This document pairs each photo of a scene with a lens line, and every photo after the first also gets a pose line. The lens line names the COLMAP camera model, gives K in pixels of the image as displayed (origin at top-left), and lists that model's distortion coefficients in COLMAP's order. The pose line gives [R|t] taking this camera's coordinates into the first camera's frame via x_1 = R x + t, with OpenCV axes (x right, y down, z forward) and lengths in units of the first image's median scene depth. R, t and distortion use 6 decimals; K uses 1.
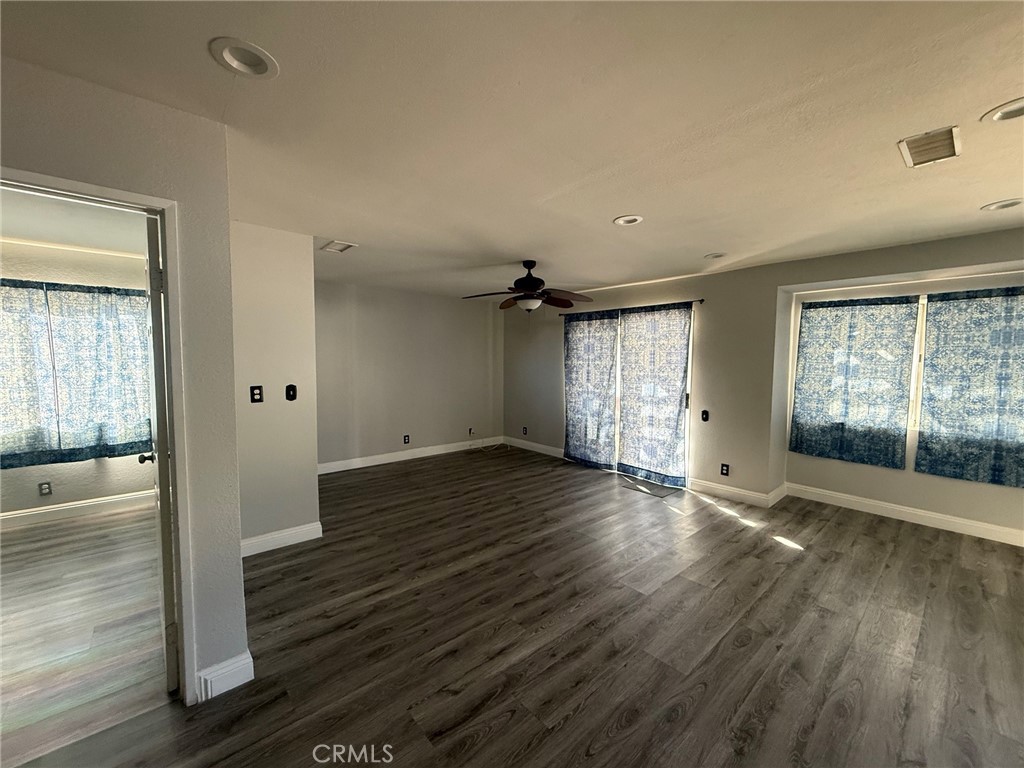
lens RADIAL K [[407.9, 0, 509.4], [0, 407.9, 385.2], [0, 0, 1]] dist [0.000053, 0.000097]
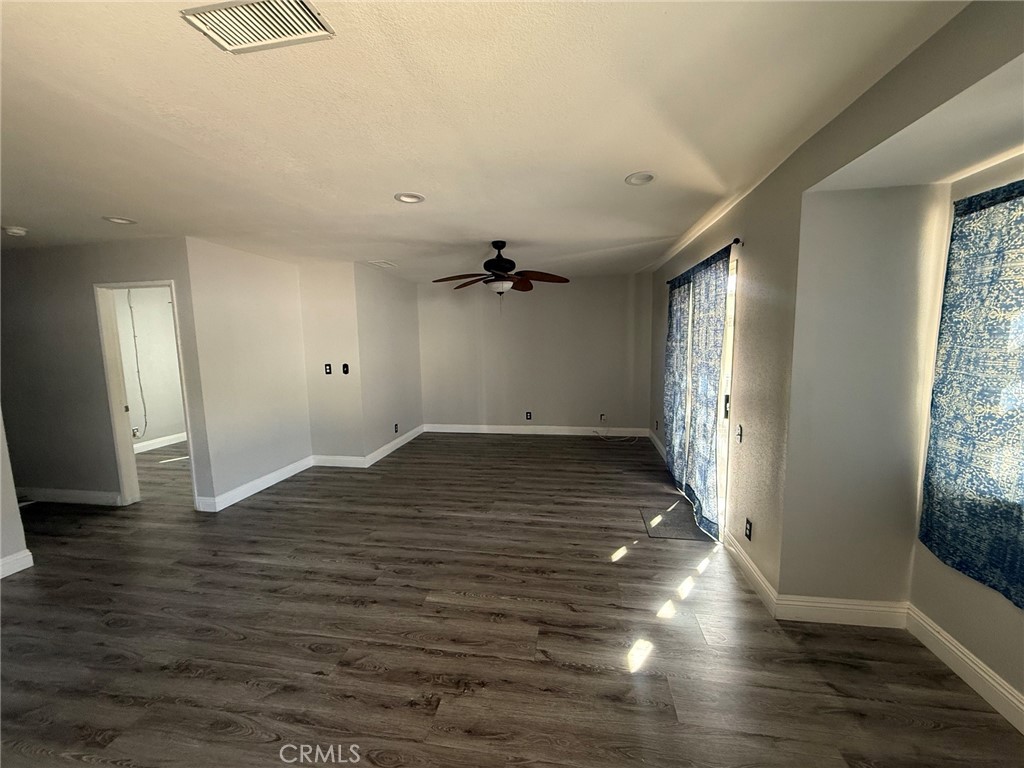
lens RADIAL K [[407.9, 0, 509.4], [0, 407.9, 385.2], [0, 0, 1]] dist [0.000053, 0.000097]
pose [[0.628853, 0.069757, -0.774389, 0.866586], [-0.026058, 0.997299, 0.068676, -0.035031], [0.777087, -0.023008, 0.628972, 0.425520]]
